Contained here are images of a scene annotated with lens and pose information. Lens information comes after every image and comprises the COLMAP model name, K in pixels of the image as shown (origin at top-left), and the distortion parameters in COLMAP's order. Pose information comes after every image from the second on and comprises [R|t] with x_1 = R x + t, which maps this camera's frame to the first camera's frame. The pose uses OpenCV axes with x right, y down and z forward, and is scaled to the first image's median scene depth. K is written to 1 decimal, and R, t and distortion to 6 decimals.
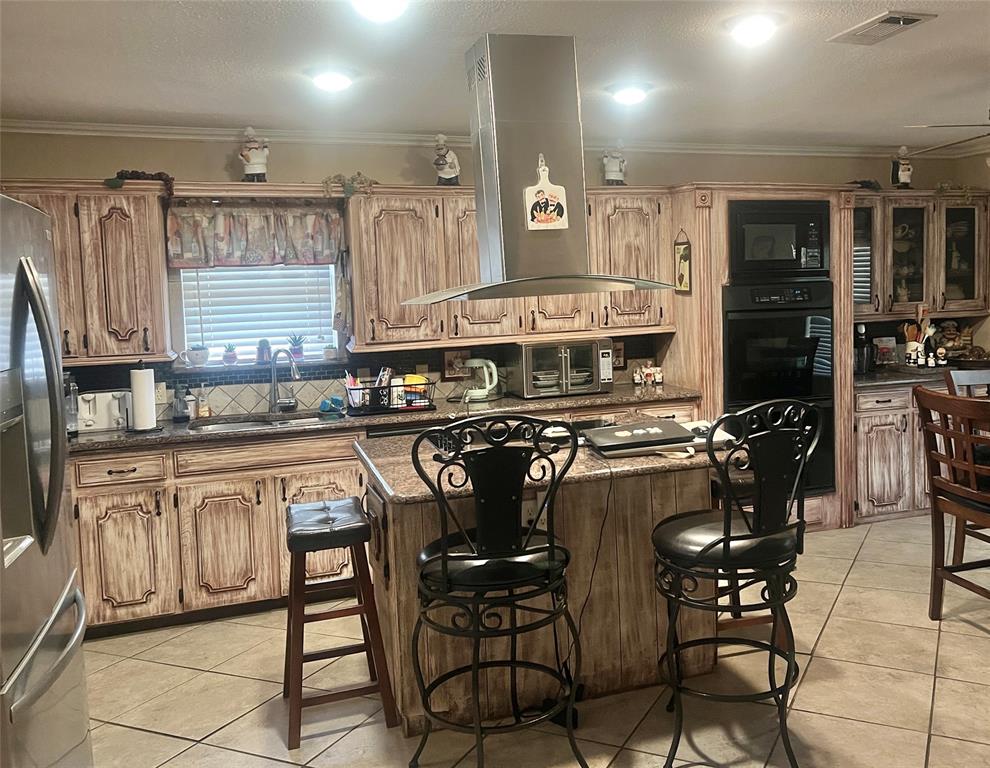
lens RADIAL K [[991.7, 0, 495.0], [0, 991.7, 384.0], [0, 0, 1]] dist [-0.004260, -0.006194]
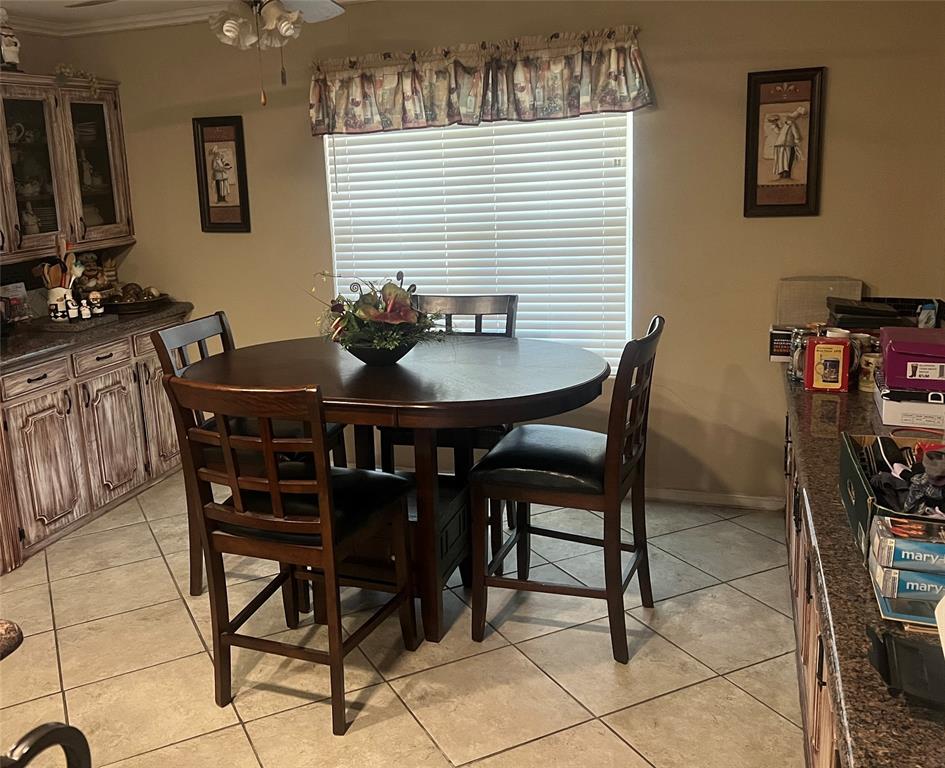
lens RADIAL K [[964.1, 0, 473.1], [0, 964.1, 334.5], [0, 0, 1]] dist [0.008721, 0.009785]
pose [[0.606554, -0.149732, 0.780815, 0.049899], [0.119151, 0.988133, 0.096930, -0.041221], [-0.786063, 0.034242, 0.617197, 0.327236]]
